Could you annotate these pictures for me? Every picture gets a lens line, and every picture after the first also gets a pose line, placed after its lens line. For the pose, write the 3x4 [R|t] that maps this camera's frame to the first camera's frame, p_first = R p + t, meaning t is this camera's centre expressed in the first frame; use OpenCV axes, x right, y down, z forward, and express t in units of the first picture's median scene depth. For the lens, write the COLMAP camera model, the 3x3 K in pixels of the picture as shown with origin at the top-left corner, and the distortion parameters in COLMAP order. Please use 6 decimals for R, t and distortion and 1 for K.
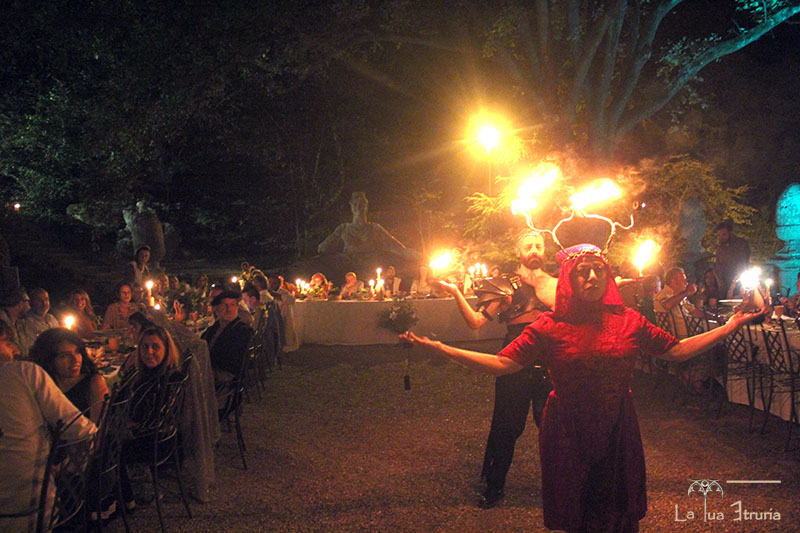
lens RADIAL K [[642.8, 0, 395.3], [0, 642.8, 265.5], [0, 0, 1]] dist [-0.134693, 0.037006]
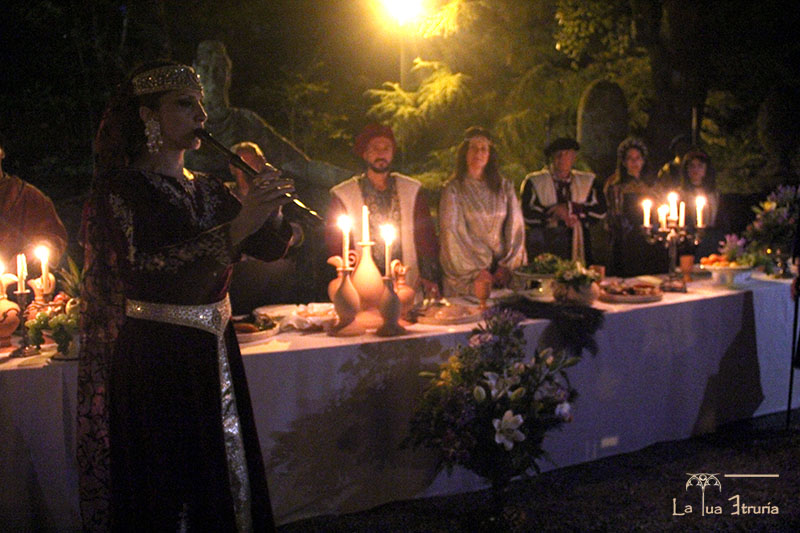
lens RADIAL K [[642.8, 0, 408.4], [0, 642.8, 259.7], [0, 0, 1]] dist [-0.134693, 0.037006]
pose [[0.957597, -0.039154, 0.285439, -0.041506], [0.011928, 0.995261, 0.096503, 0.001418], [-0.287865, -0.089006, 0.953526, 0.372410]]
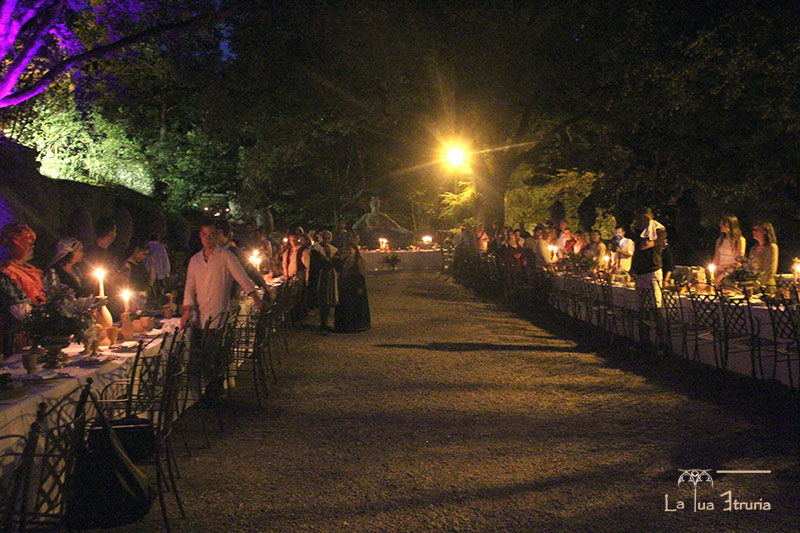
lens RADIAL K [[670.2, 0, 402.1], [0, 670.2, 265.2], [0, 0, 1]] dist [-0.141198, 0.036483]
pose [[0.999933, 0.008297, -0.008094, 0.029763], [-0.007939, 0.999031, 0.043280, -0.000897], [0.008446, -0.043213, 0.999030, -0.706785]]
